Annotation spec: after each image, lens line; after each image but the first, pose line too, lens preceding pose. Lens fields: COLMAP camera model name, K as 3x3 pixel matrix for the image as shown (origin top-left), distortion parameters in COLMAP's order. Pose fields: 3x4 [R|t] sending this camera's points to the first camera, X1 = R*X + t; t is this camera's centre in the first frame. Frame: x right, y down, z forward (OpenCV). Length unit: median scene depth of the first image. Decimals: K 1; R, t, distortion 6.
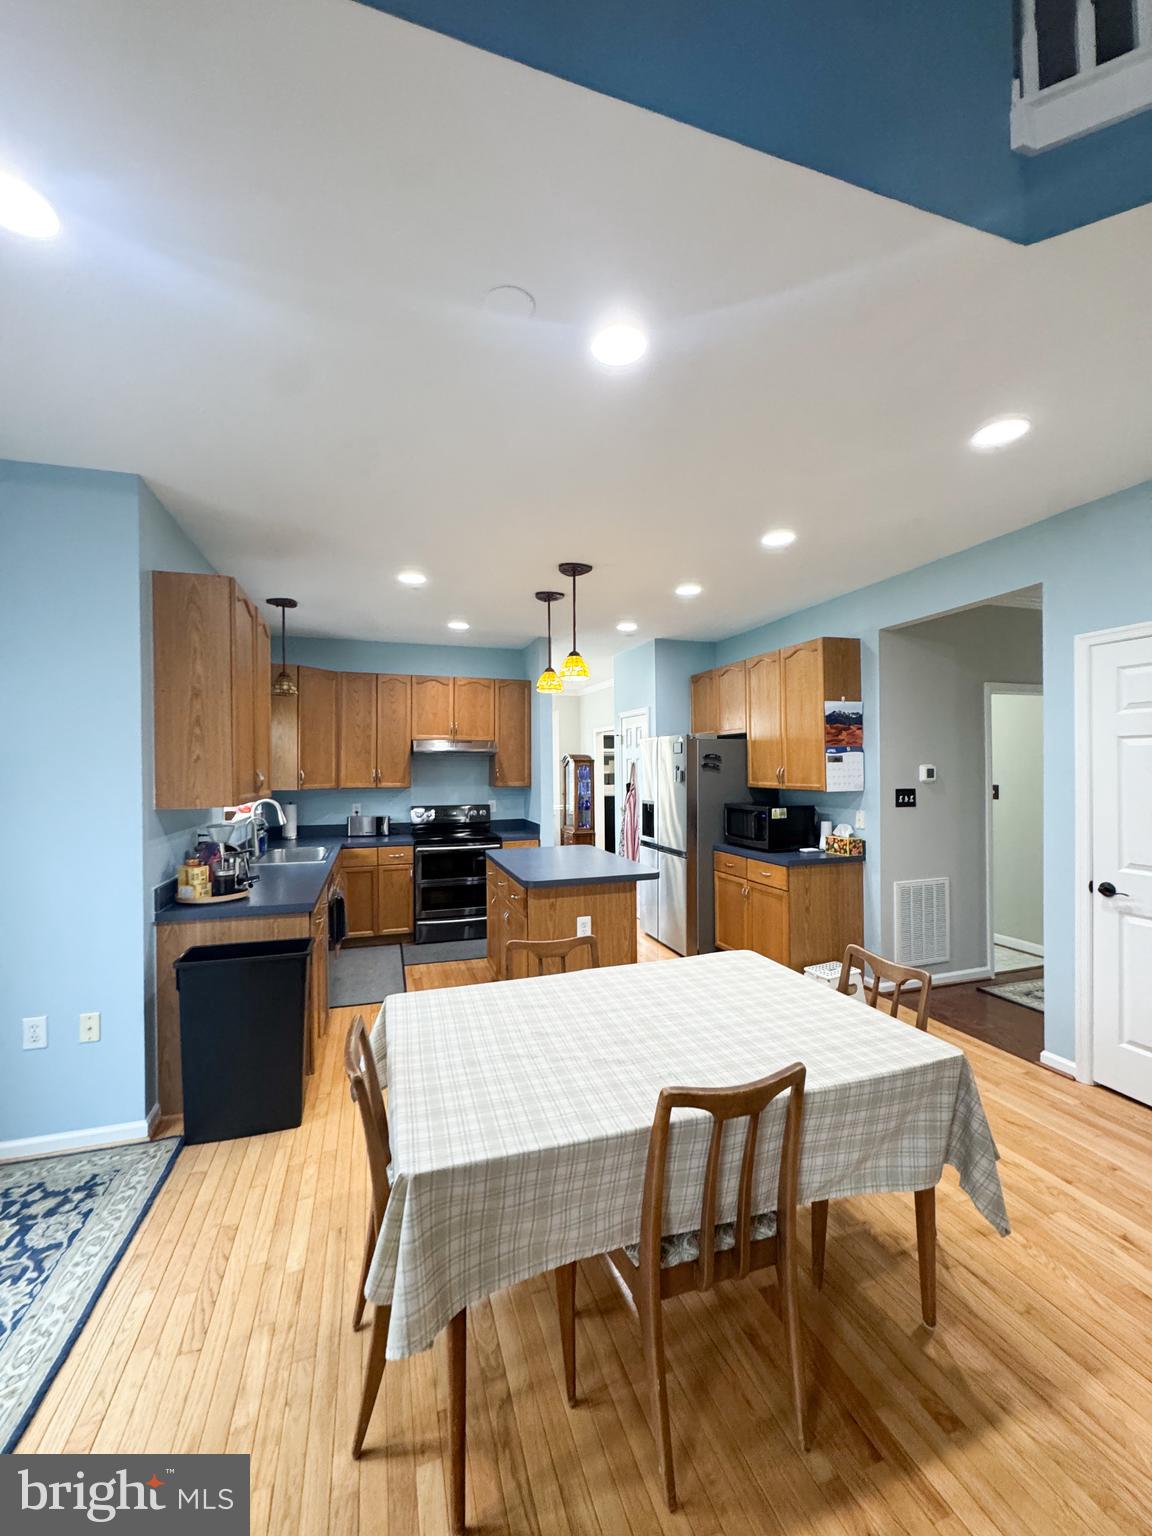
lens RADIAL K [[614.2, 0, 577.0], [0, 614.2, 767.8], [0, 0, 1]] dist [-0.003235, 0.000382]
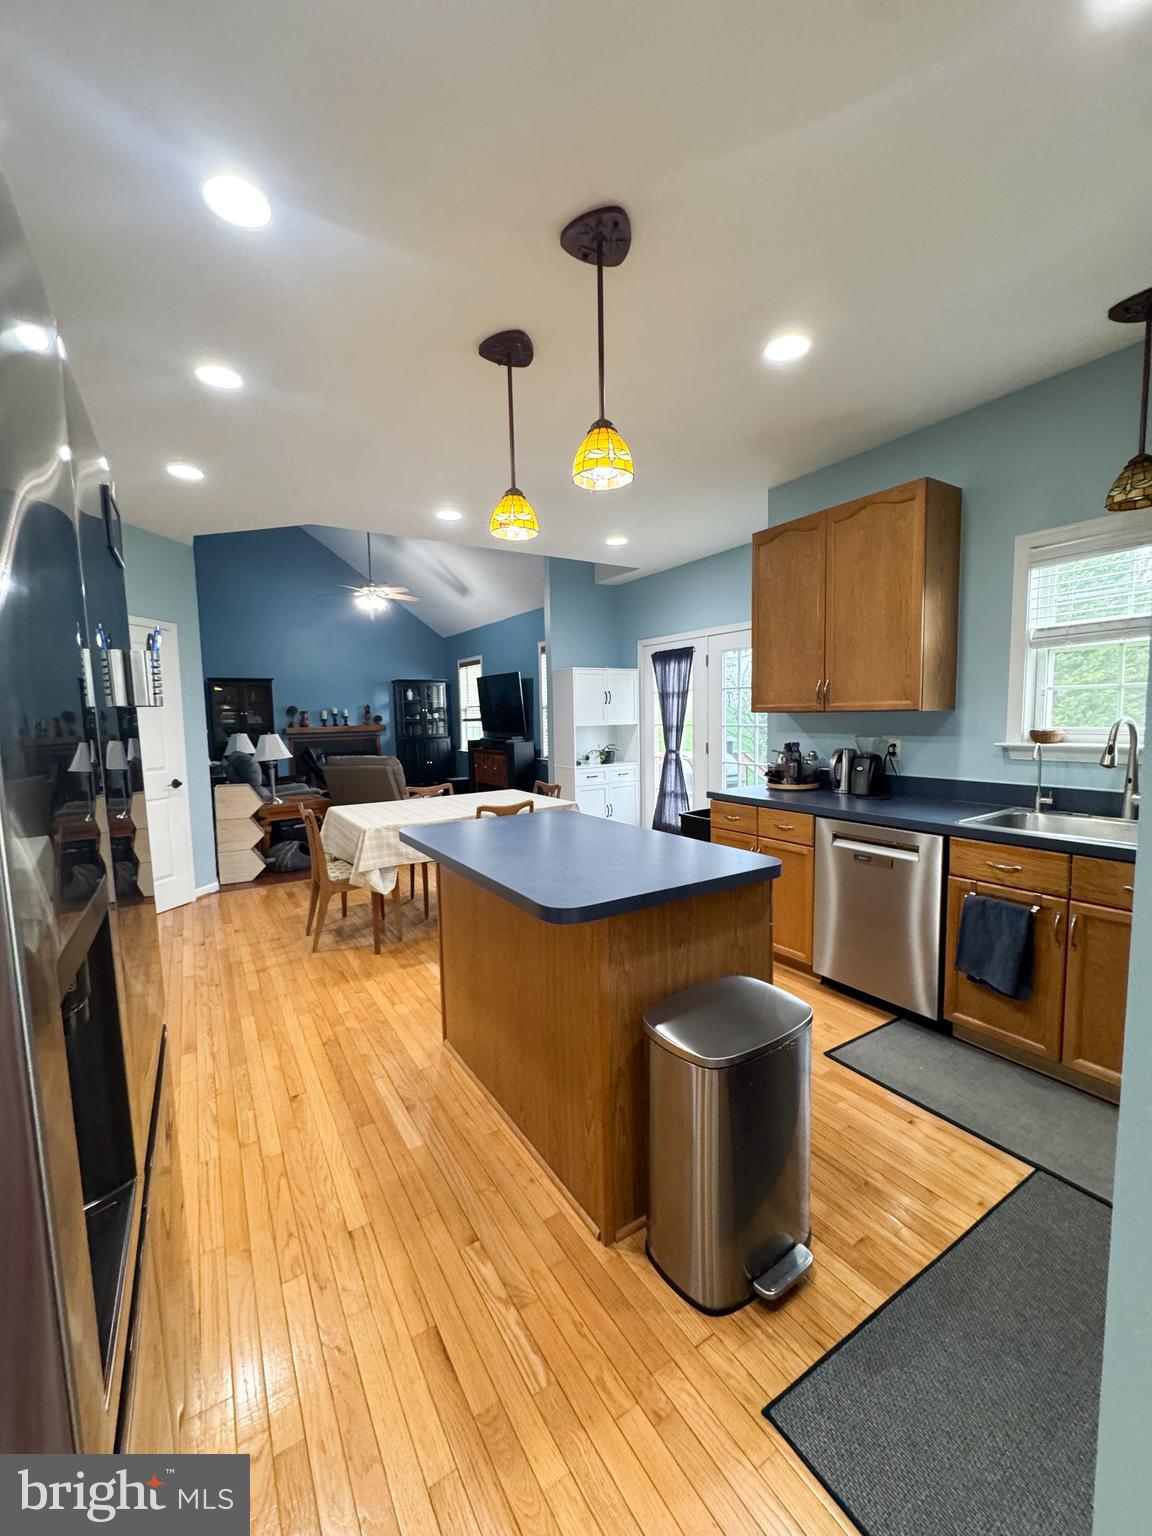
lens RADIAL K [[614.2, 0, 577.0], [0, 614.2, 767.8], [0, 0, 1]] dist [-0.003235, 0.000382]
pose [[-0.970065, 0.049766, -0.237692, 0.071075], [0.029065, 0.995534, 0.089820, 0.028587], [0.241101, 0.080223, -0.967179, 1.217609]]
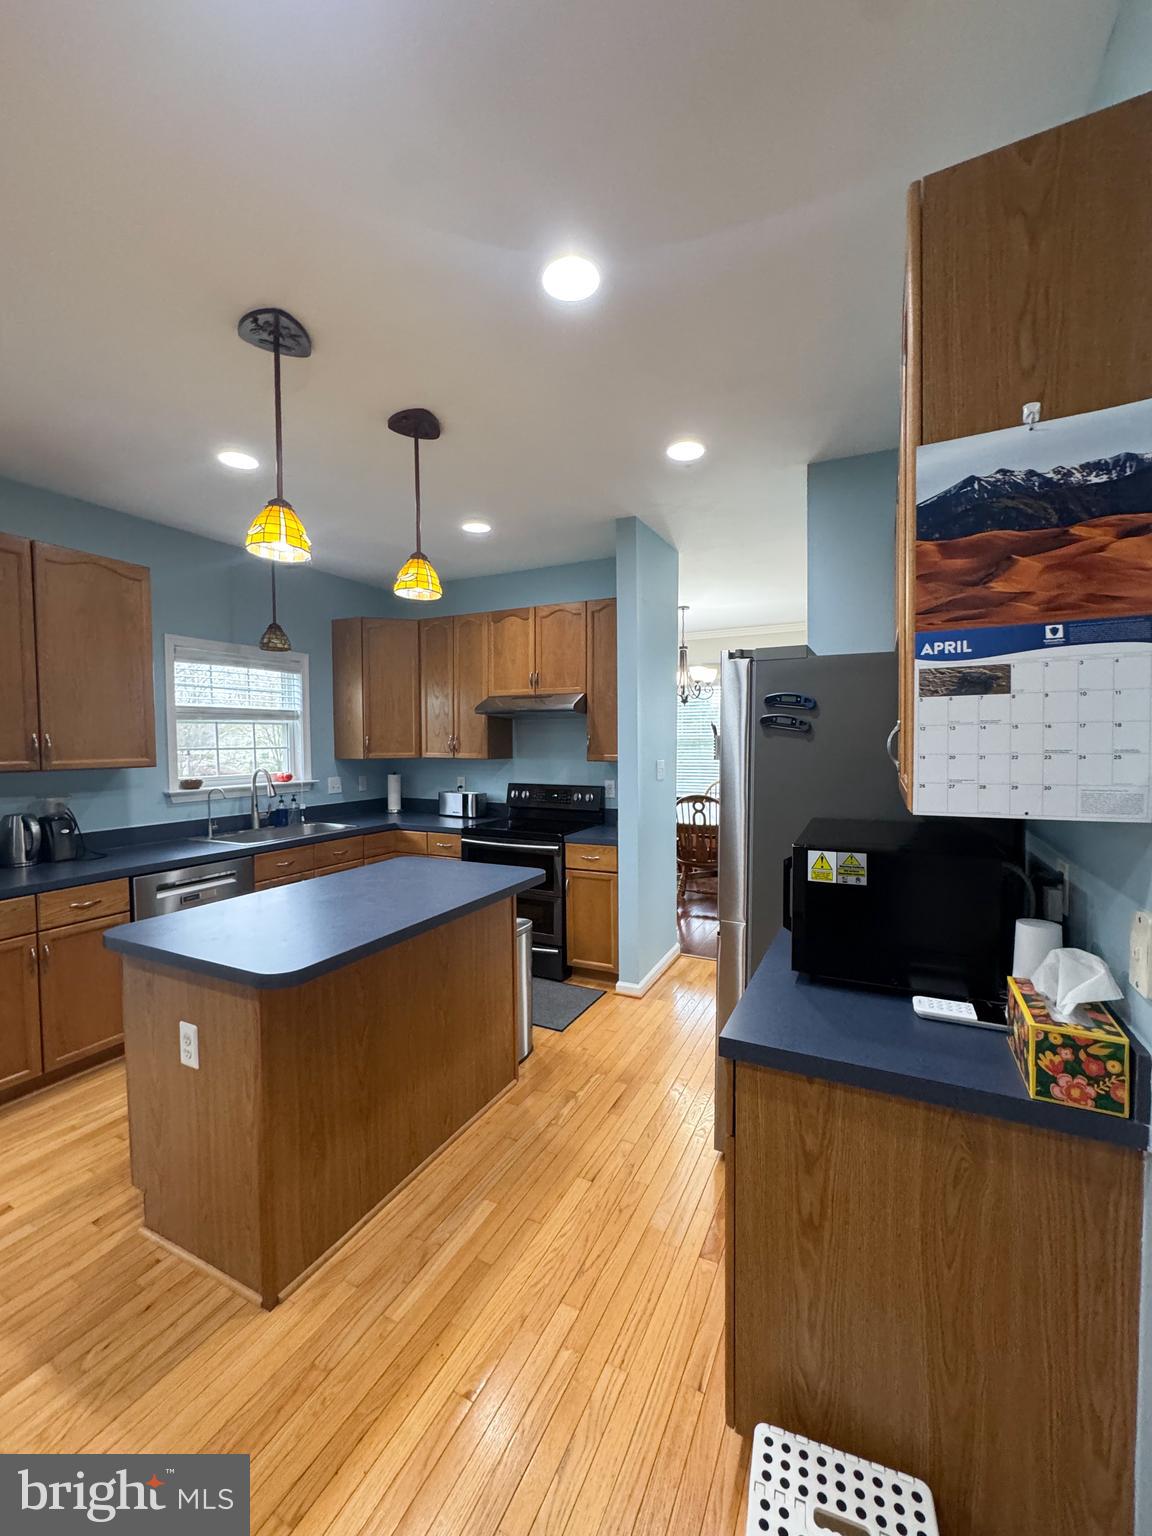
lens RADIAL K [[615.6, 0, 577.6], [0, 615.6, 767.8], [0, 0, 1]] dist [-0.002591, 0.000217]
pose [[0.710493, 0.033290, -0.702917, 0.398907], [0.001444, 0.998809, 0.048763, 0.006142], [0.703703, -0.035661, 0.709599, 0.597052]]
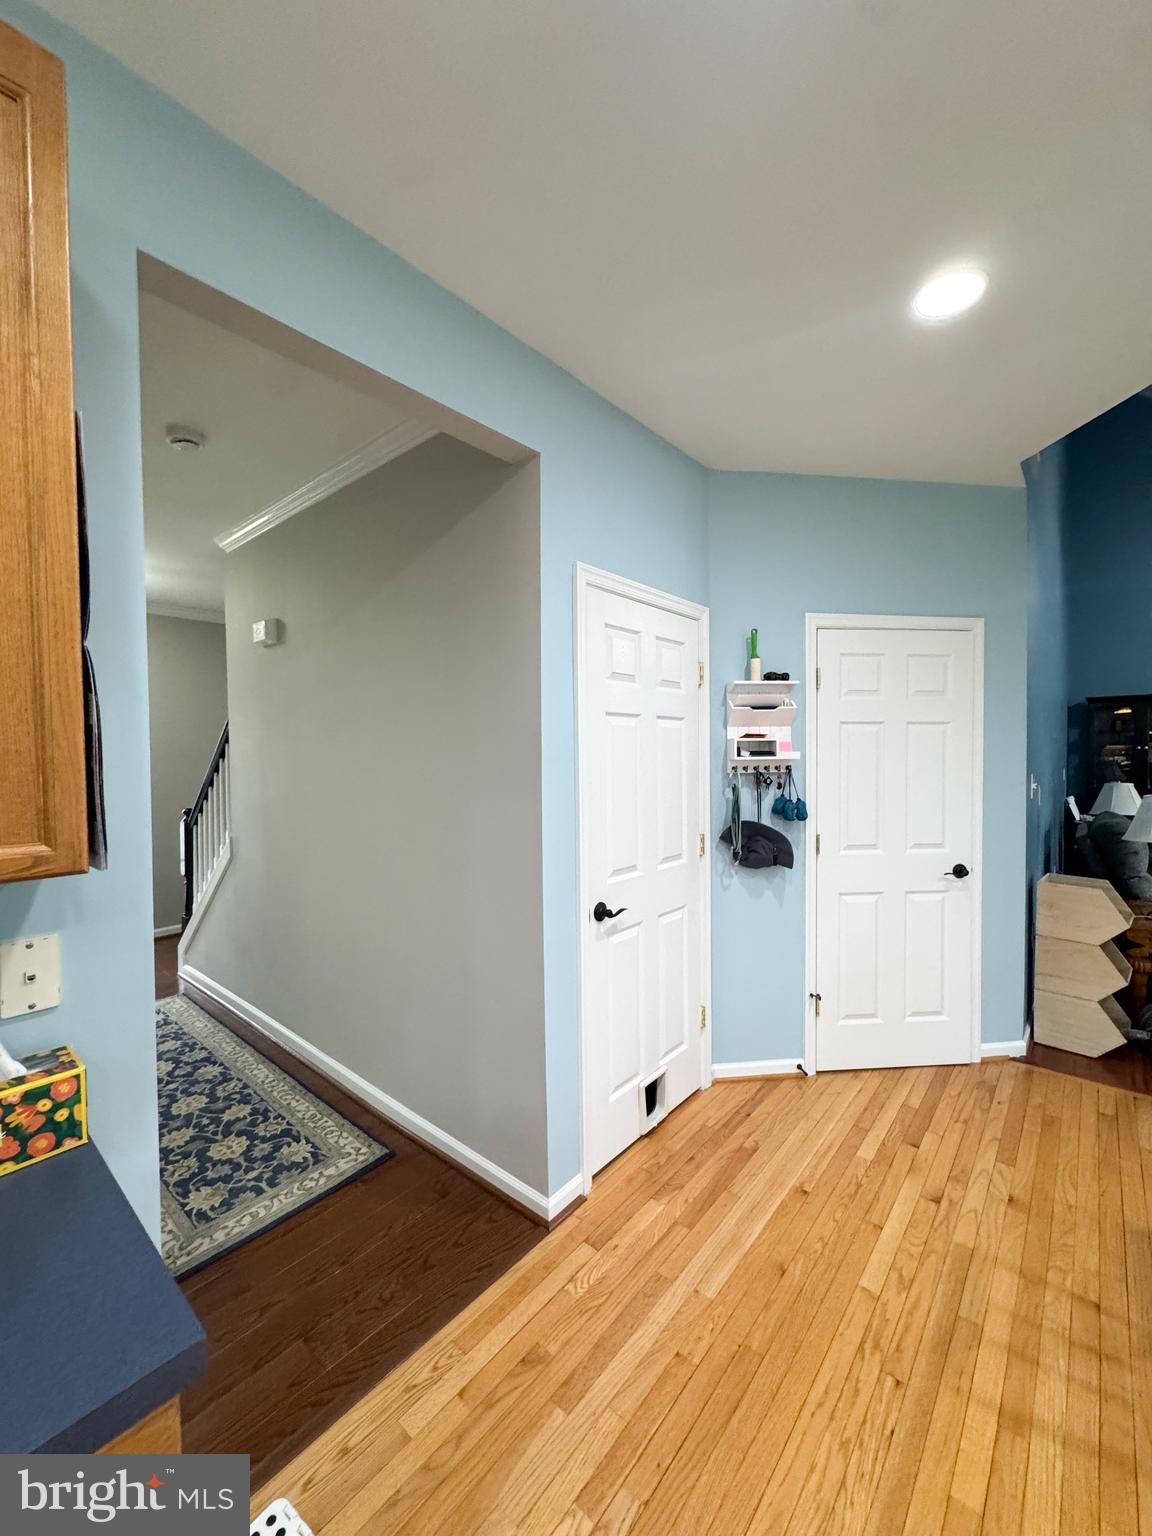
lens RADIAL K [[609.1, 0, 576.0], [0, 609.1, 768.0], [0, 0, 1]] dist [-0.001800, -0.000057]
pose [[-0.513023, -0.004045, 0.858365, 0.128660], [0.018358, 0.999708, 0.015683, 0.004137], [-0.858178, 0.023804, -0.512799, 0.794181]]
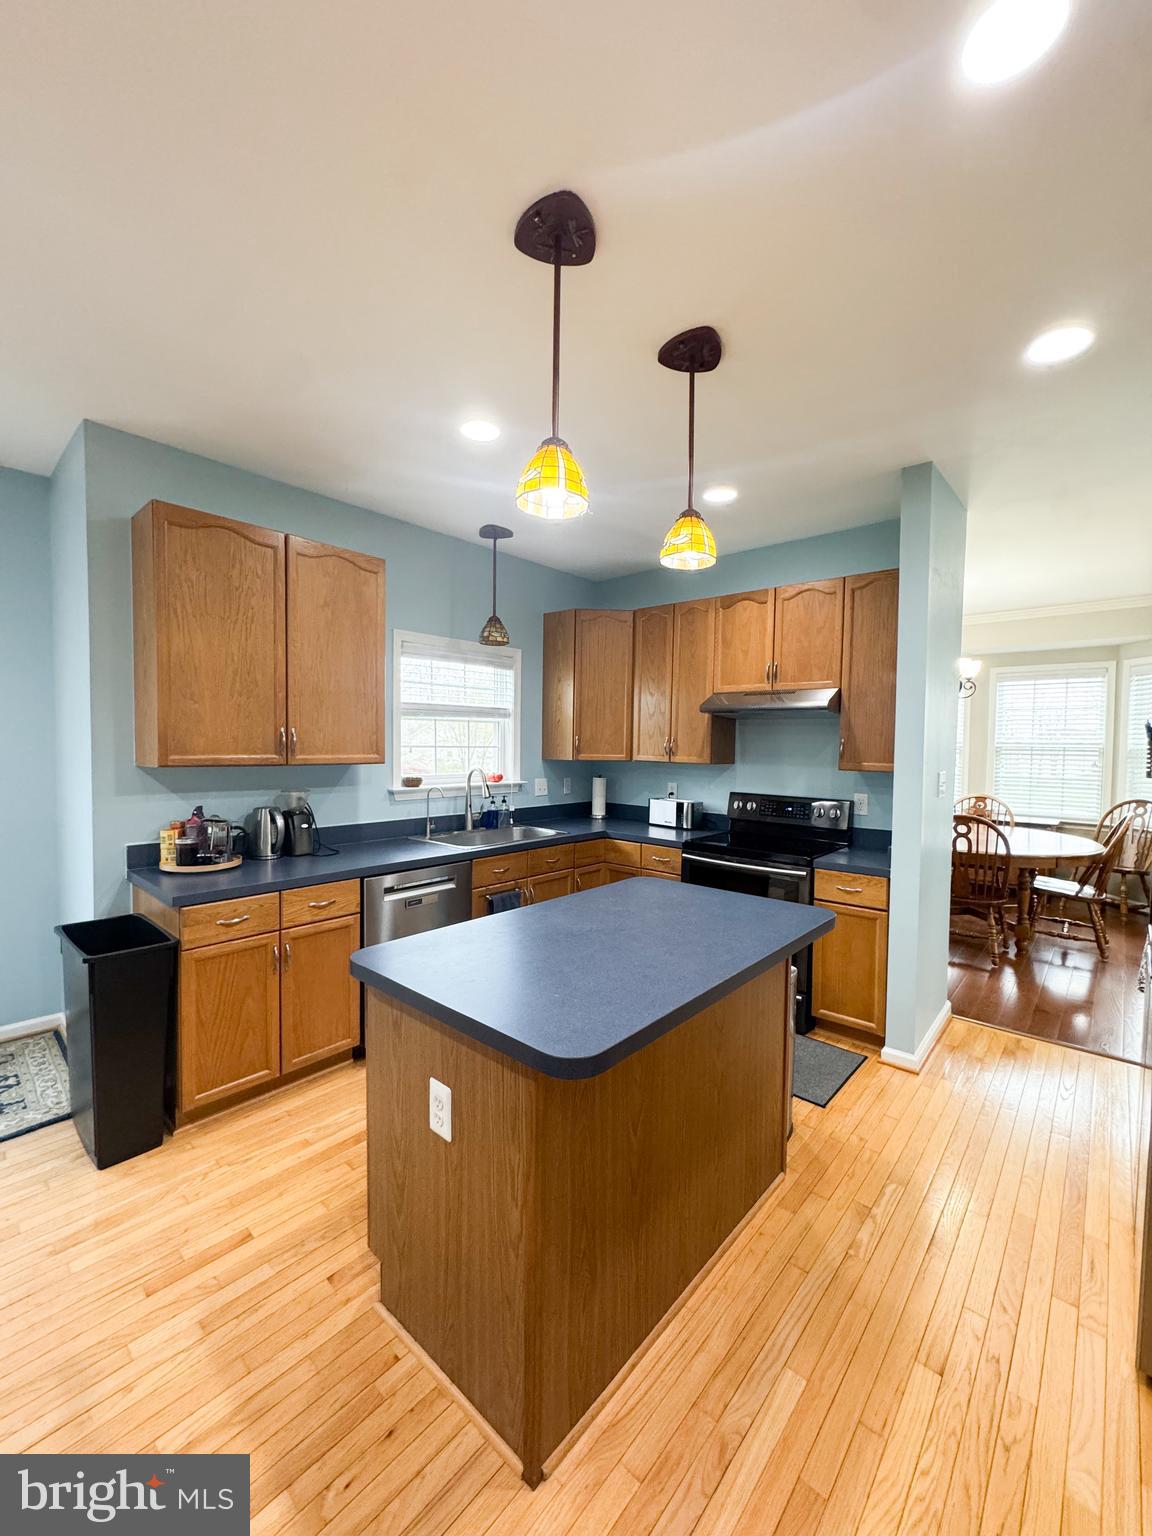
lens RADIAL K [[614.2, 0, 577.0], [0, 614.2, 767.8], [0, 0, 1]] dist [-0.003235, 0.000382]
pose [[0.503362, 0.047586, -0.862764, 0.272886], [-0.015876, 0.998823, 0.045828, 0.008201], [0.863930, -0.009370, 0.503525, 0.597035]]
